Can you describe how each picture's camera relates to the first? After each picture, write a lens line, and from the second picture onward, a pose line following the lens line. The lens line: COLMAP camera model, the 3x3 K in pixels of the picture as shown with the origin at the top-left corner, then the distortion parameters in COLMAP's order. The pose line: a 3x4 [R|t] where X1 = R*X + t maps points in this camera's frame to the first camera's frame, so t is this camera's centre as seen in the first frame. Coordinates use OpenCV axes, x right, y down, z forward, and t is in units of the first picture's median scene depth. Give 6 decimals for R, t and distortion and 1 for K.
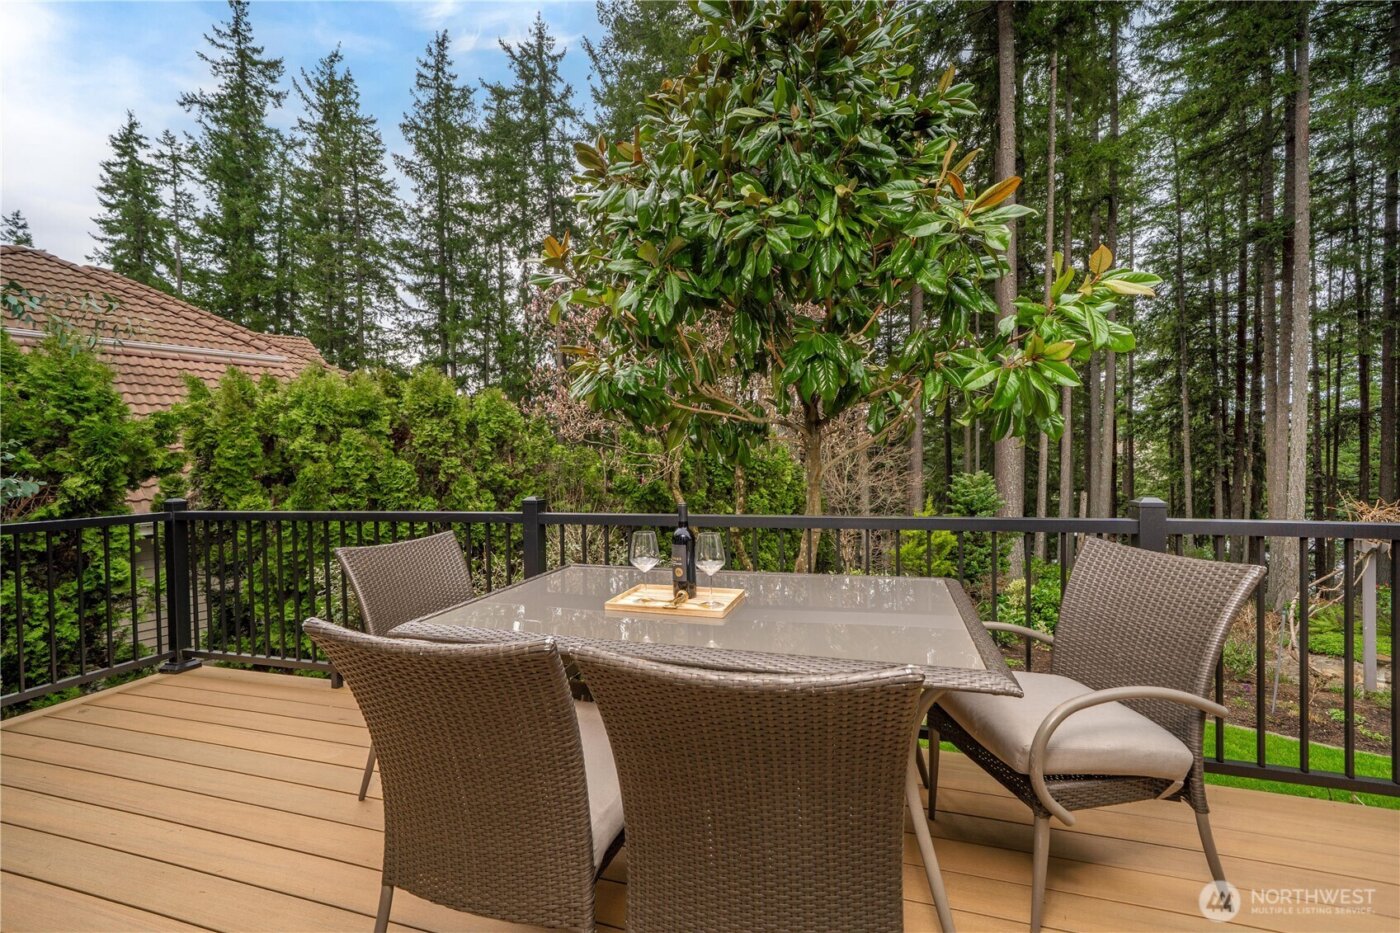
lens RADIAL K [[571.6, 0, 697.3], [0, 571.6, 464.4], [0, 0, 1]] dist [-0.000236, 0.000990]
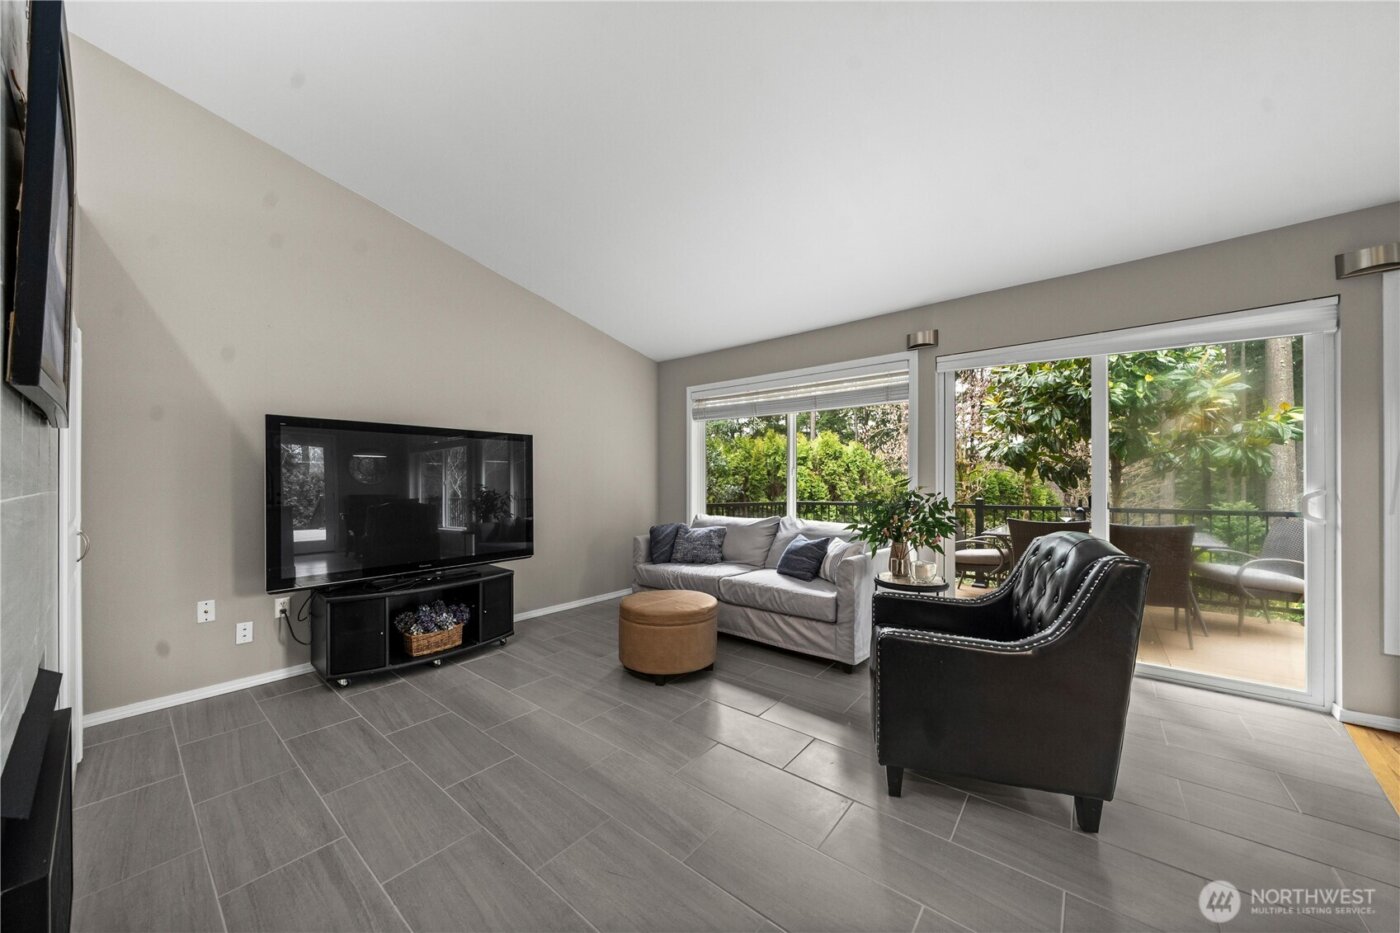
lens RADIAL K [[480.9, 0, 694.0], [0, 480.9, 476.3], [0, 0, 1]] dist [-0.006019, 0.000101]
pose [[0.918763, 0.012446, -0.394614, -0.406625], [-0.023911, 0.999422, -0.024151, 0.030477], [0.394086, 0.031625, 0.918529, -0.929432]]
